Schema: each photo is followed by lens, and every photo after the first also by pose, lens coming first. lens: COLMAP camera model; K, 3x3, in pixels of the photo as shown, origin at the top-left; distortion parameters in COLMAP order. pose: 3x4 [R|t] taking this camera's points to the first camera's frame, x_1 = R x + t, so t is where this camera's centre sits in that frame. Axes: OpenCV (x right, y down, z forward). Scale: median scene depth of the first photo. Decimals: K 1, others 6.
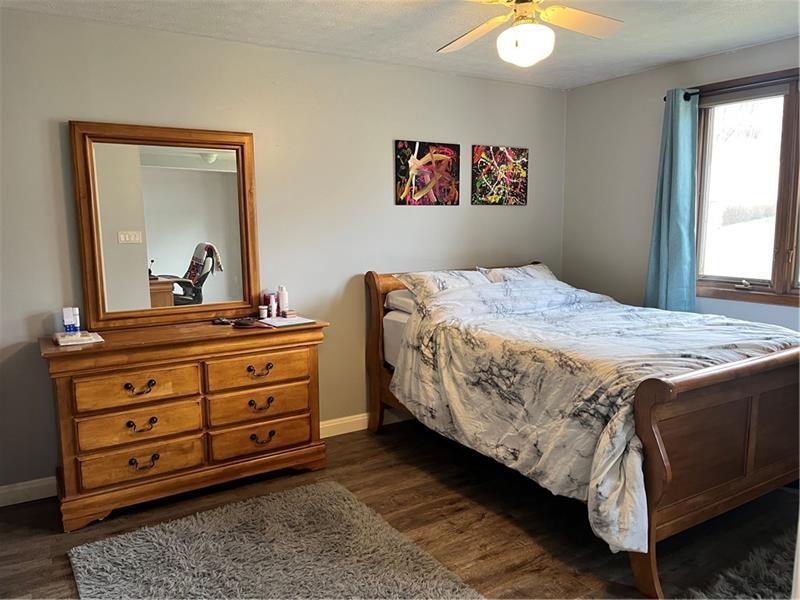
lens RADIAL K [[606.5, 0, 400.8], [0, 606.5, 297.9], [0, 0, 1]] dist [0.056434, -0.078489]
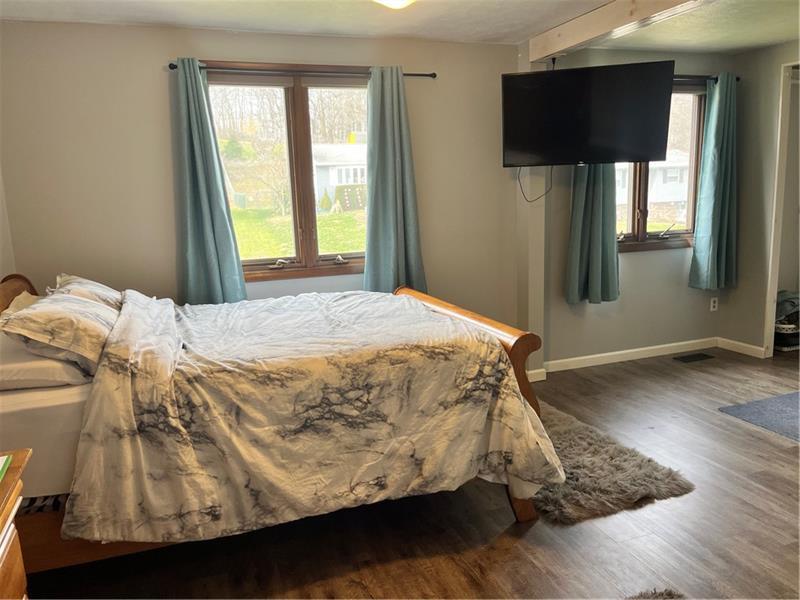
lens RADIAL K [[606.5, 0, 400.0], [0, 606.5, 304.4], [0, 0, 1]] dist [0.056434, -0.078489]
pose [[0.209968, -0.177937, 0.961380, -0.552788], [0.159433, 0.976369, 0.145890, -0.096963], [-0.964621, 0.122643, 0.233375, 0.734805]]
